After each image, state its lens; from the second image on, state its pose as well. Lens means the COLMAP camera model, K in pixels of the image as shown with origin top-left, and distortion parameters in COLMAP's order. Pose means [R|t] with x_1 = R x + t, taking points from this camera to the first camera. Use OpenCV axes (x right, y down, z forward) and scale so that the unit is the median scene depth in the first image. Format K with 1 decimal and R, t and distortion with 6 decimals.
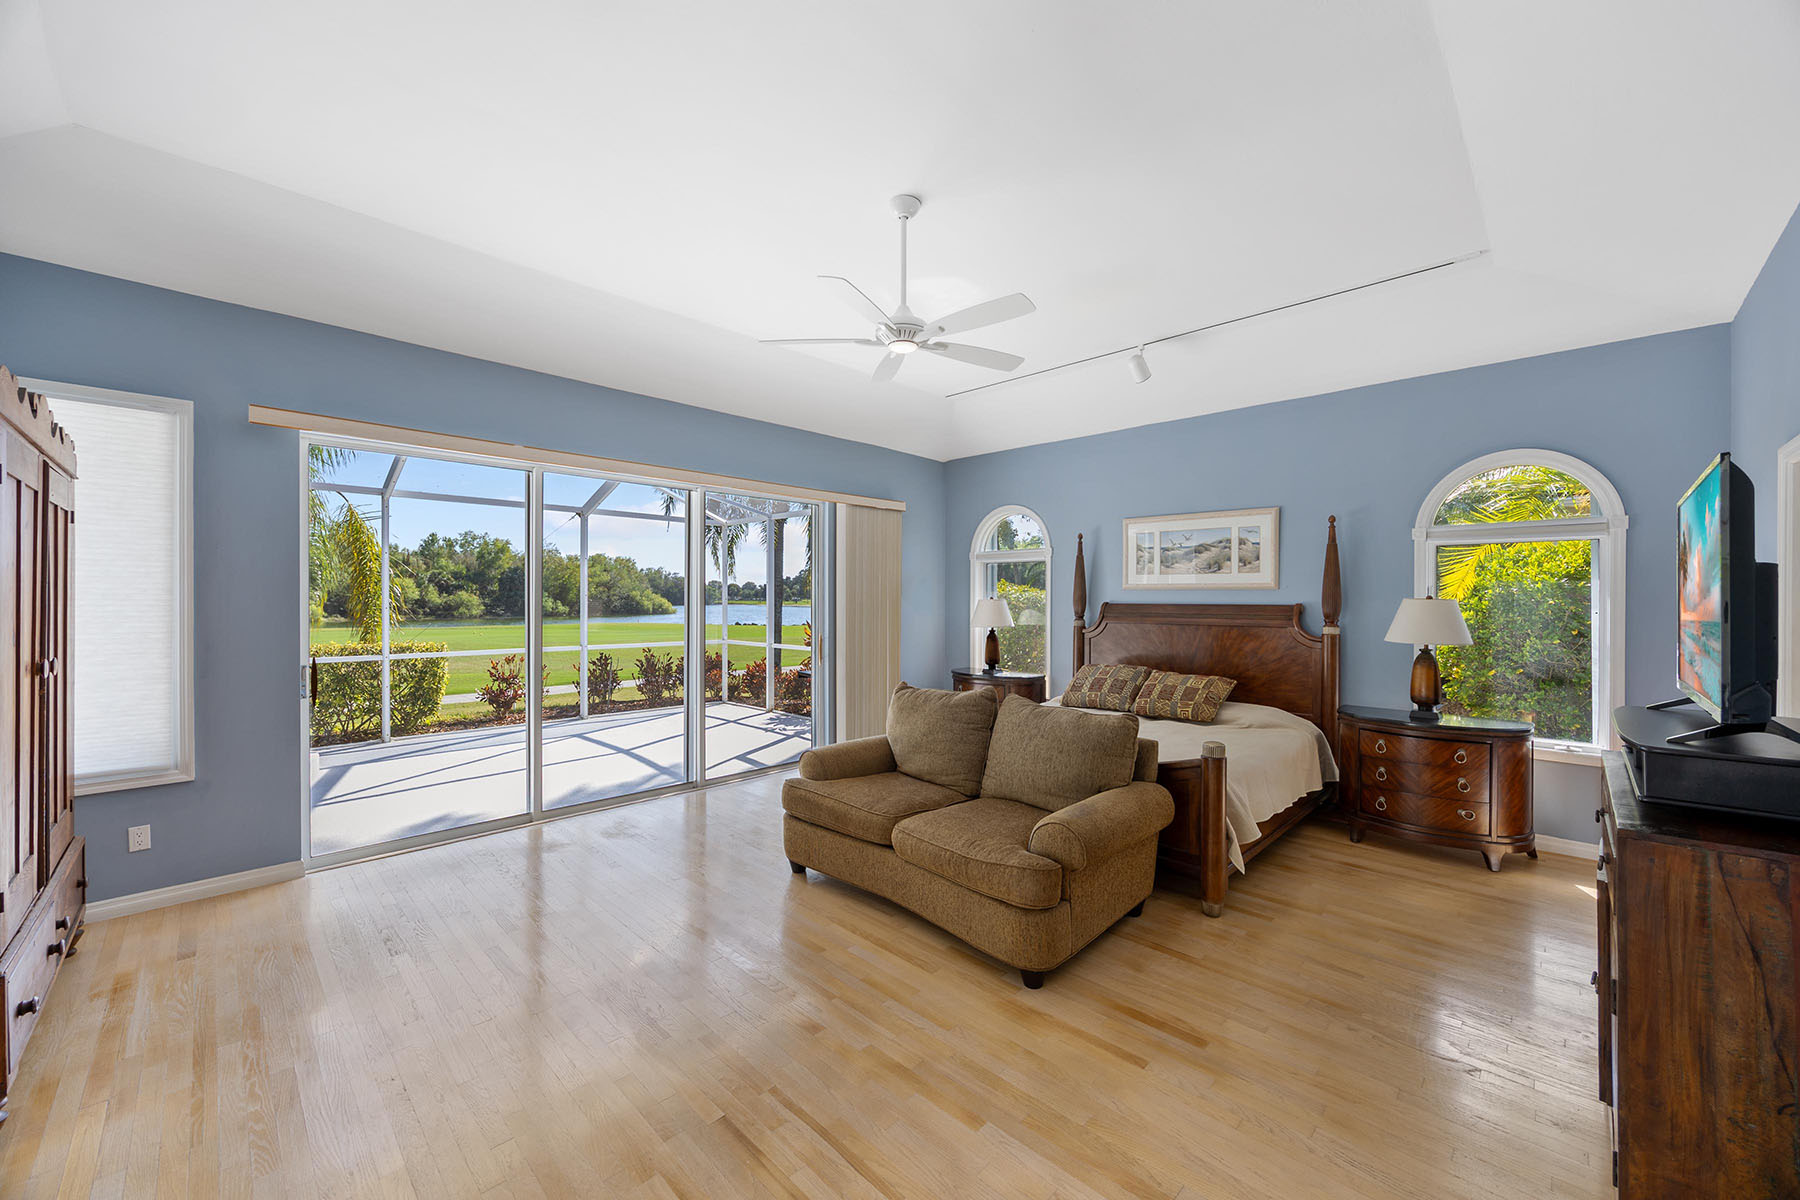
lens RADIAL K [[684.1, 0, 905.2], [0, 684.1, 603.3], [0, 0, 1]] dist [0.001218, 0.000053]
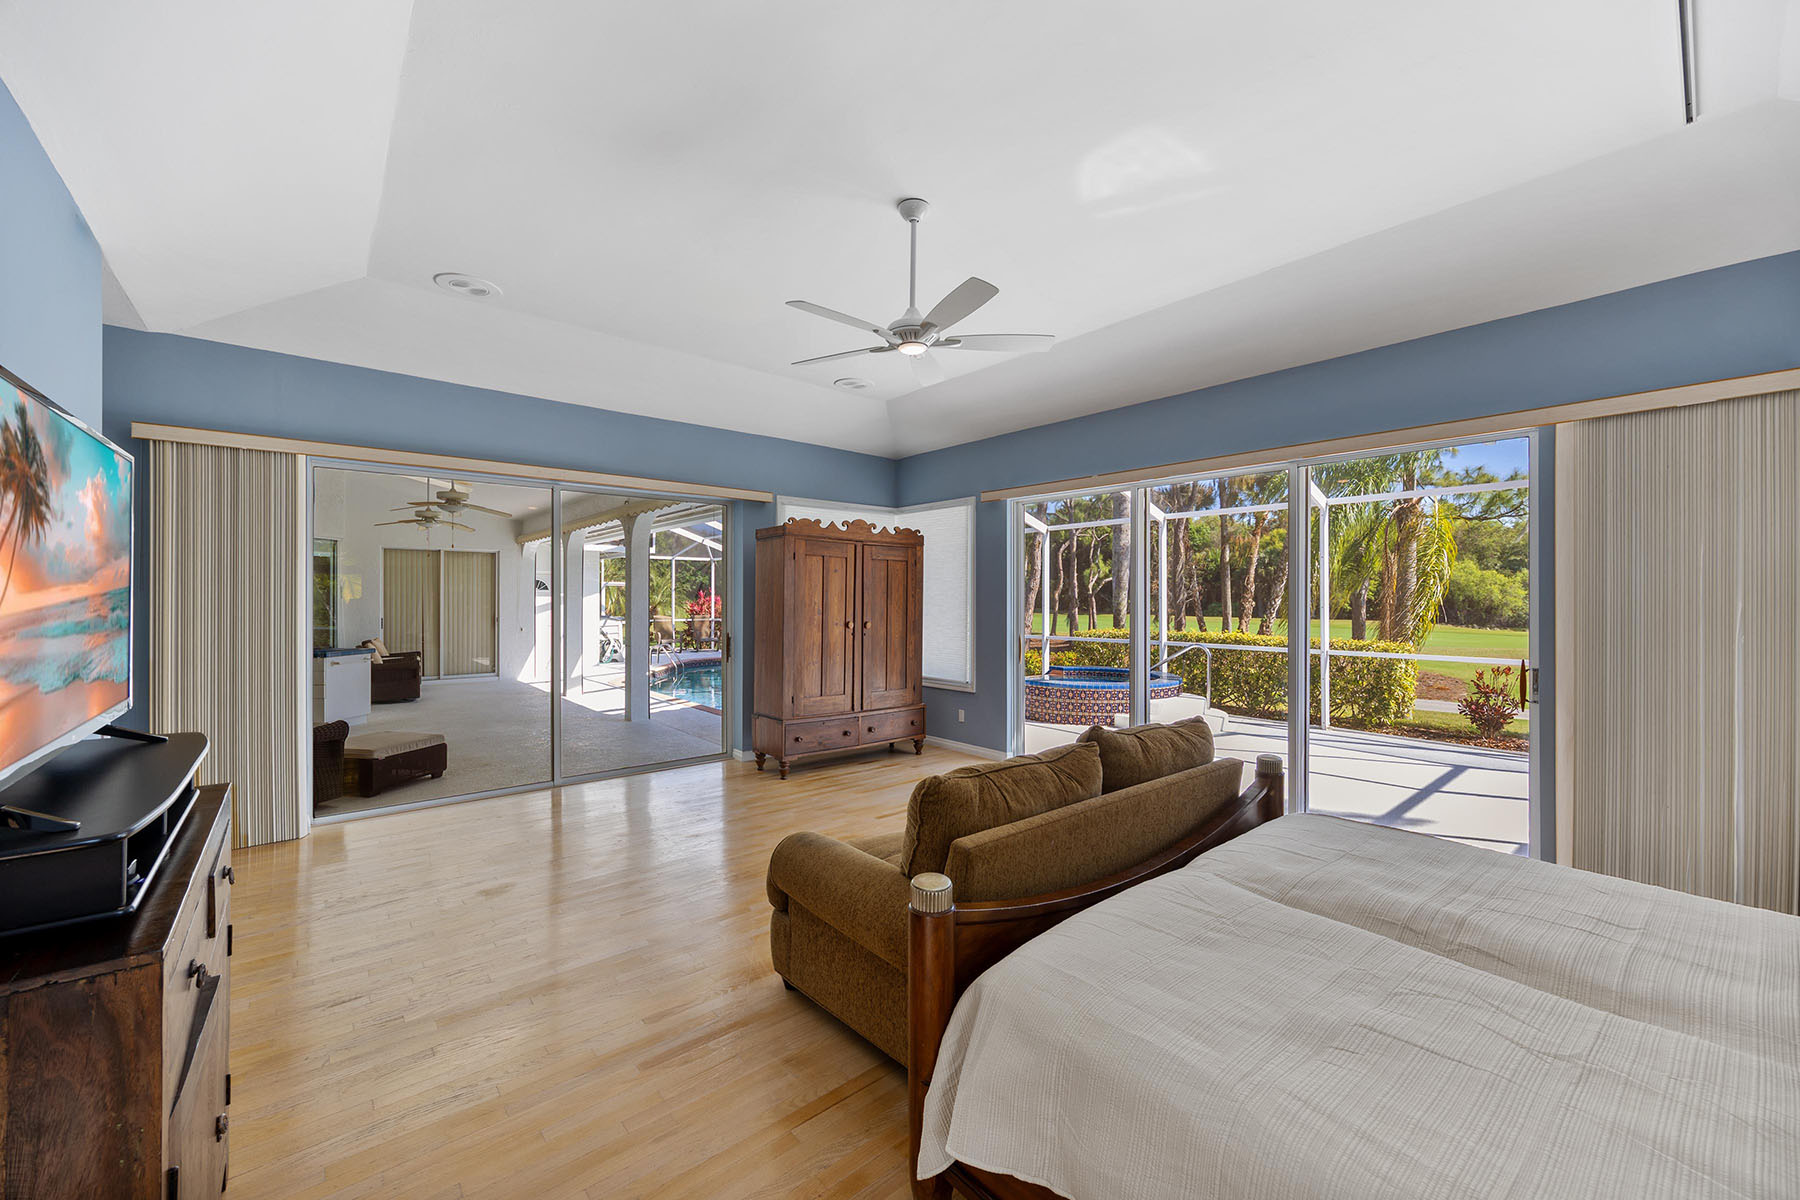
lens RADIAL K [[684.1, 0, 902.4], [0, 684.1, 598.7], [0, 0, 1]] dist [0.001218, 0.000053]
pose [[-0.081767, -0.001970, -0.996650, 0.790613], [-0.005748, 0.999982, -0.001505, -0.002058], [0.996635, 0.005606, -0.081777, 0.838584]]
